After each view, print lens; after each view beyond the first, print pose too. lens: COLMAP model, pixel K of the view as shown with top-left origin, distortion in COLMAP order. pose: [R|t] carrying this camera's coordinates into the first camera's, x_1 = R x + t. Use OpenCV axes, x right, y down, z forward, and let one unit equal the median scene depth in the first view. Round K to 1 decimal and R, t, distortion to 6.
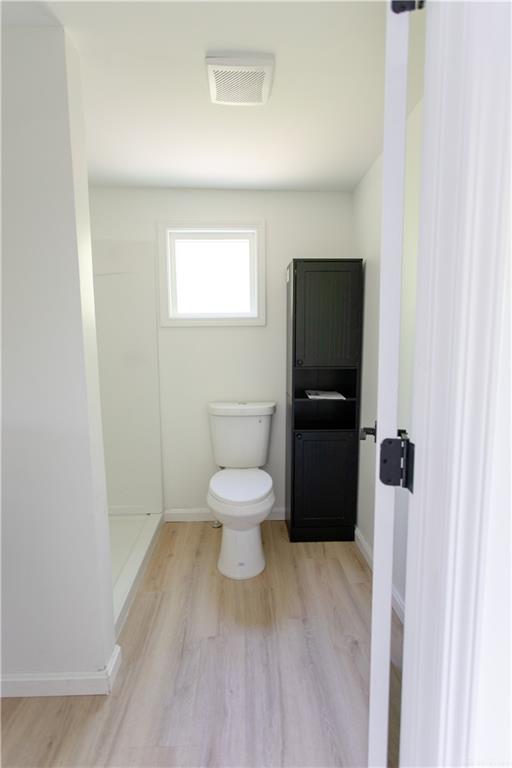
lens RADIAL K [[413.6, 0, 257.2], [0, 413.6, 385.5], [0, 0, 1]] dist [0.003249, -0.000005]
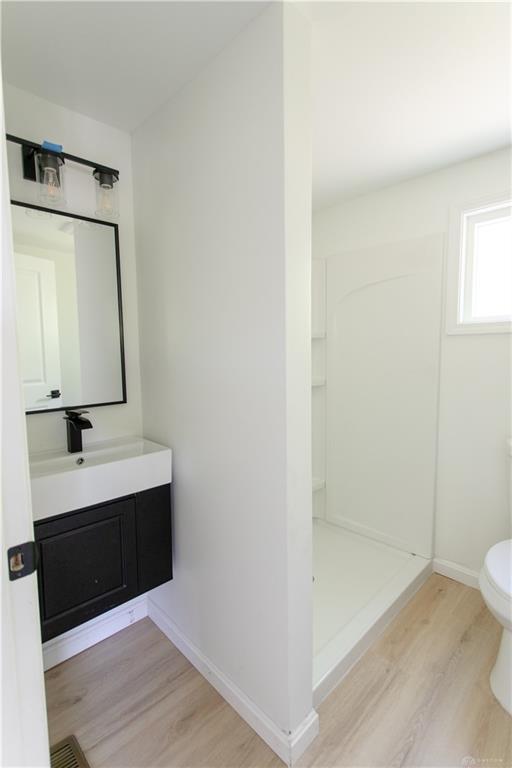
lens RADIAL K [[357.8, 0, 252.6], [0, 357.8, 382.7], [0, 0, 1]] dist [0.000854, -0.000186]
pose [[0.653312, 0.063148, -0.754451, 0.067941], [-0.076859, 0.996899, 0.016885, -0.036285], [0.753177, 0.046955, 0.656140, 0.291375]]
